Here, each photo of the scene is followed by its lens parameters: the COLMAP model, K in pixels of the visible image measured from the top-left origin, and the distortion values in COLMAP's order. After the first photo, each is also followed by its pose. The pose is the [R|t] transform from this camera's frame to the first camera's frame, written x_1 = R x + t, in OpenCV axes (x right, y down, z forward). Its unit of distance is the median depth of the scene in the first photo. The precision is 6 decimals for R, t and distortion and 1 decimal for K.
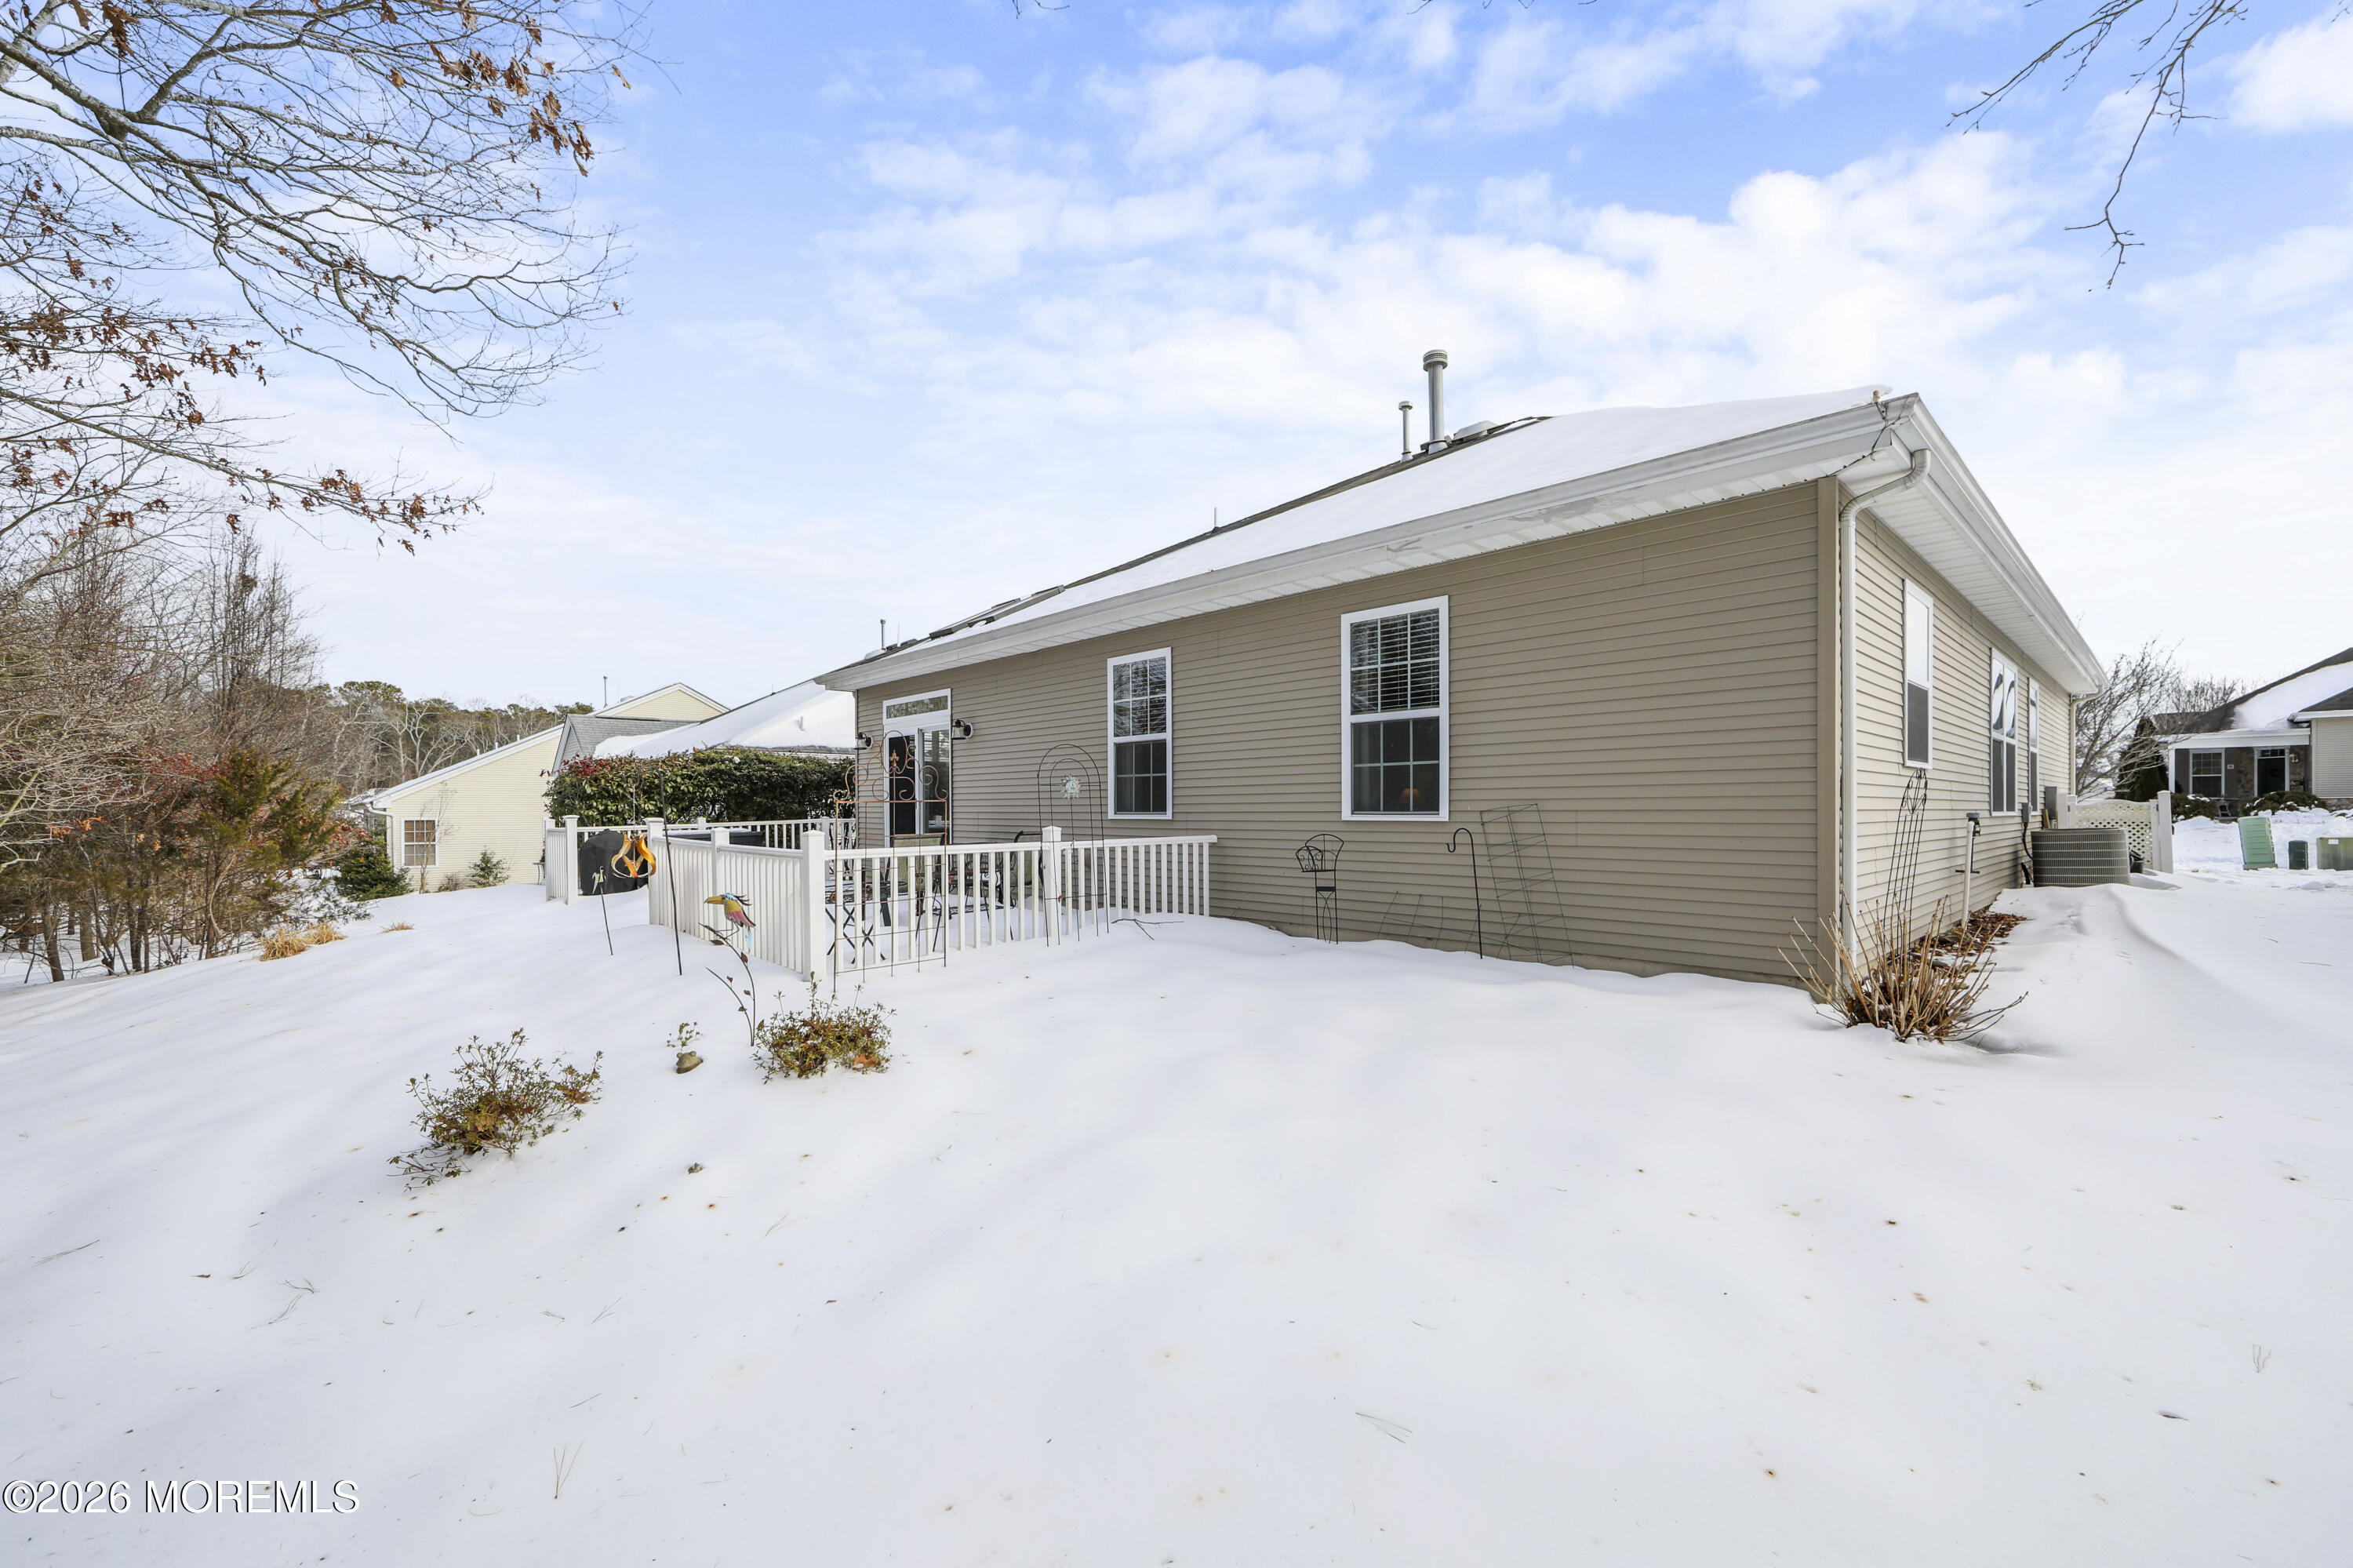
lens RADIAL K [[958.5, 0, 1180.2], [0, 958.5, 811.1], [0, 0, 1]] dist [-0.011717, 0.000378]
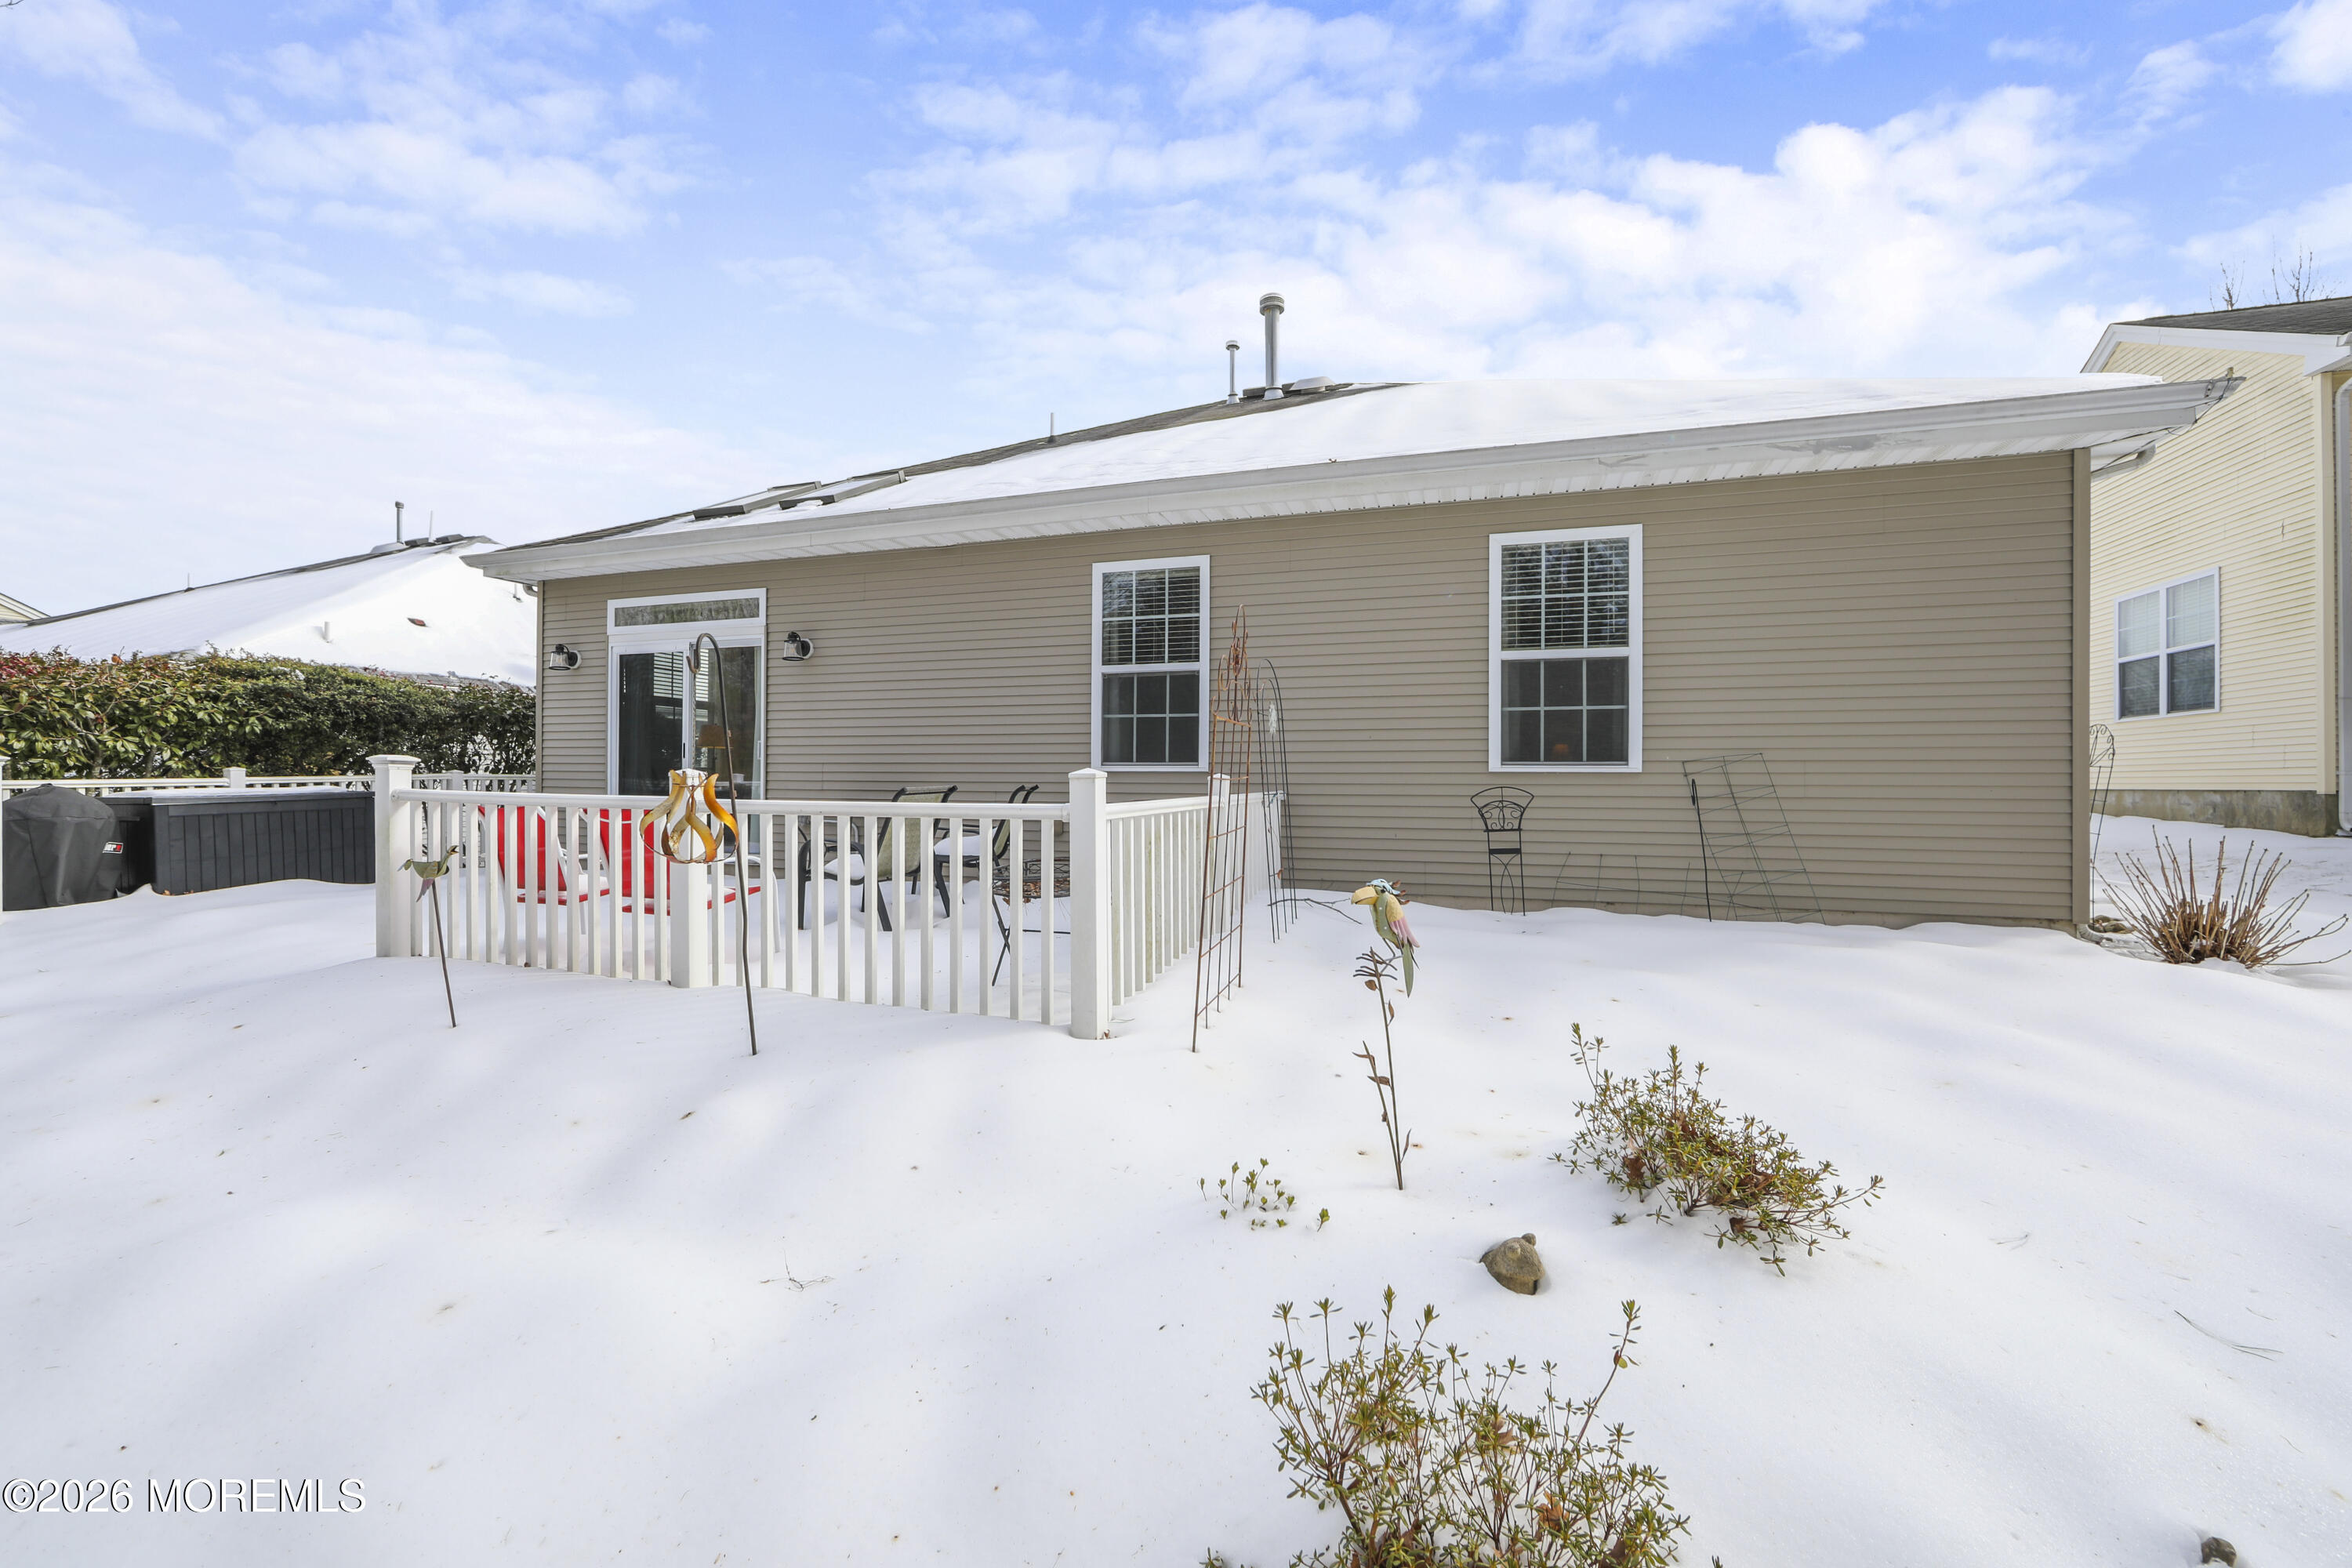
lens RADIAL K [[940.1, 0, 1174.7], [0, 940.1, 763.8], [0, 0, 1]] dist [-0.012328, 0.000206]
pose [[0.882173, 0.013807, 0.470723, -0.432113], [-0.007849, 0.999862, -0.014616, 0.015511], [-0.470860, 0.009199, 0.882160, 0.347381]]
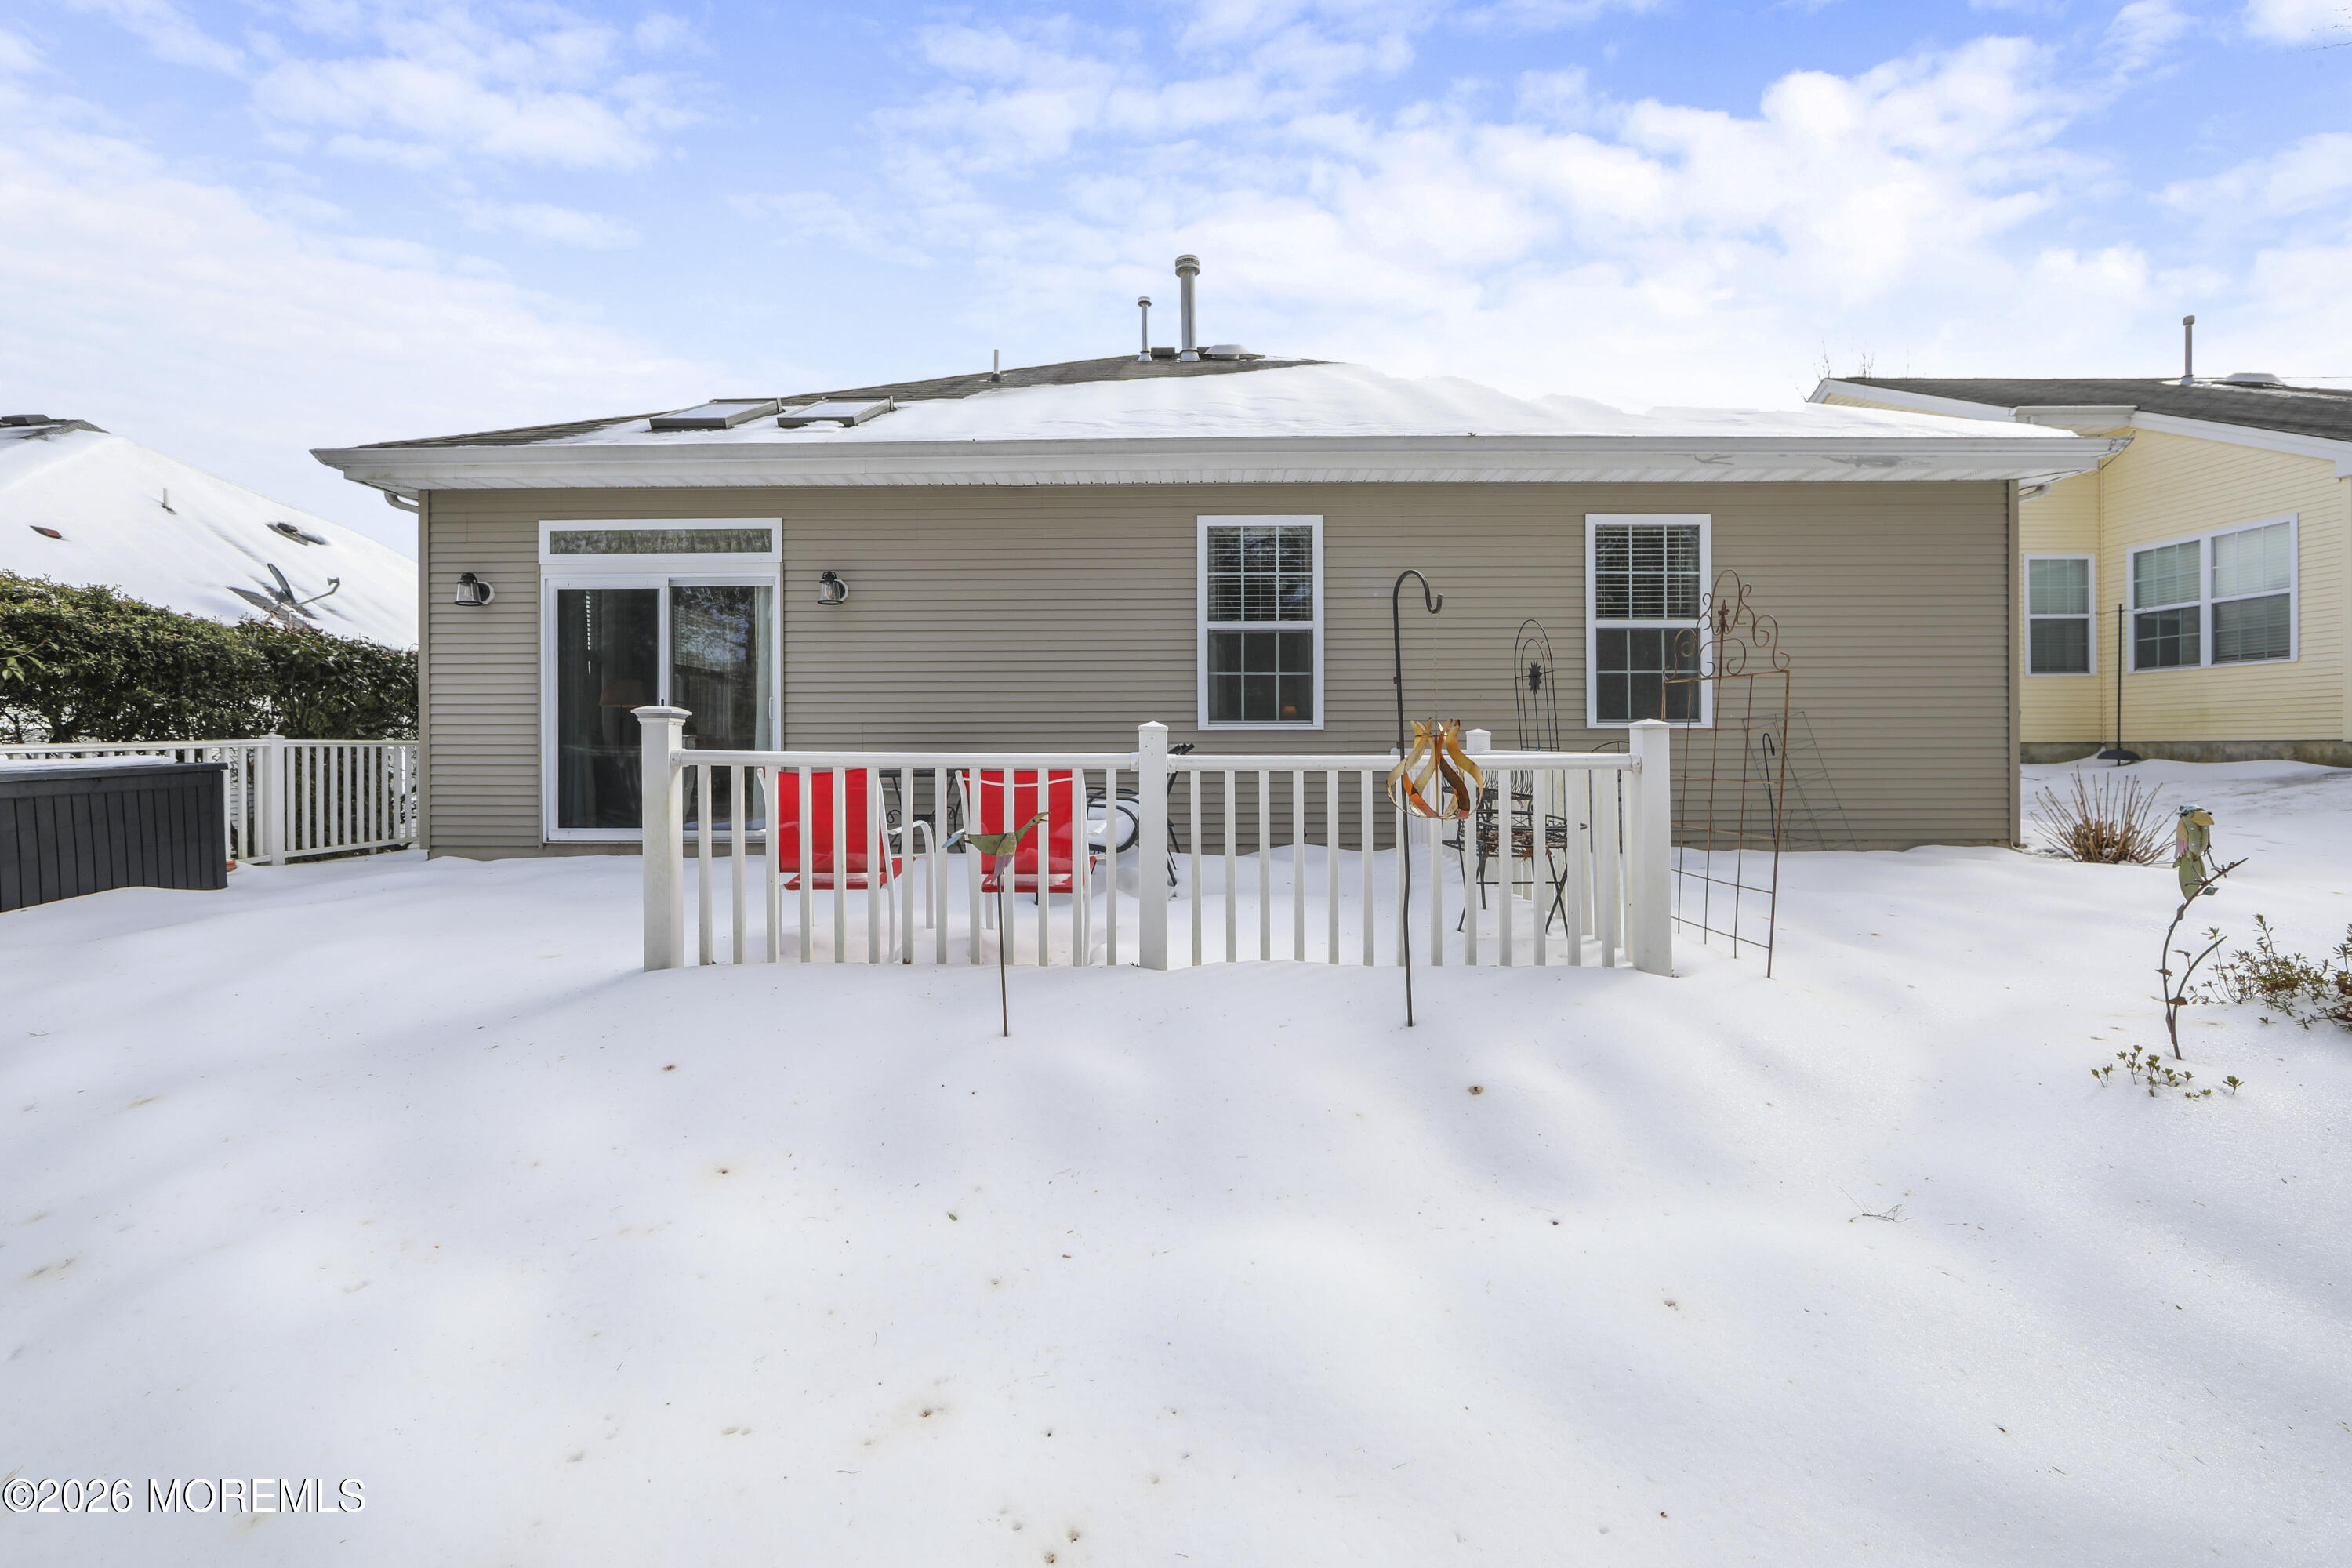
lens RADIAL K [[947.8, 0, 1162.6], [0, 947.8, 740.7], [0, 0, 1]] dist [-0.012011, 0.000302]
pose [[0.693290, 0.003079, 0.720652, -0.726466], [0.000339, 0.999989, -0.004599, 0.023485], [-0.720658, 0.003432, 0.693282, 0.585233]]
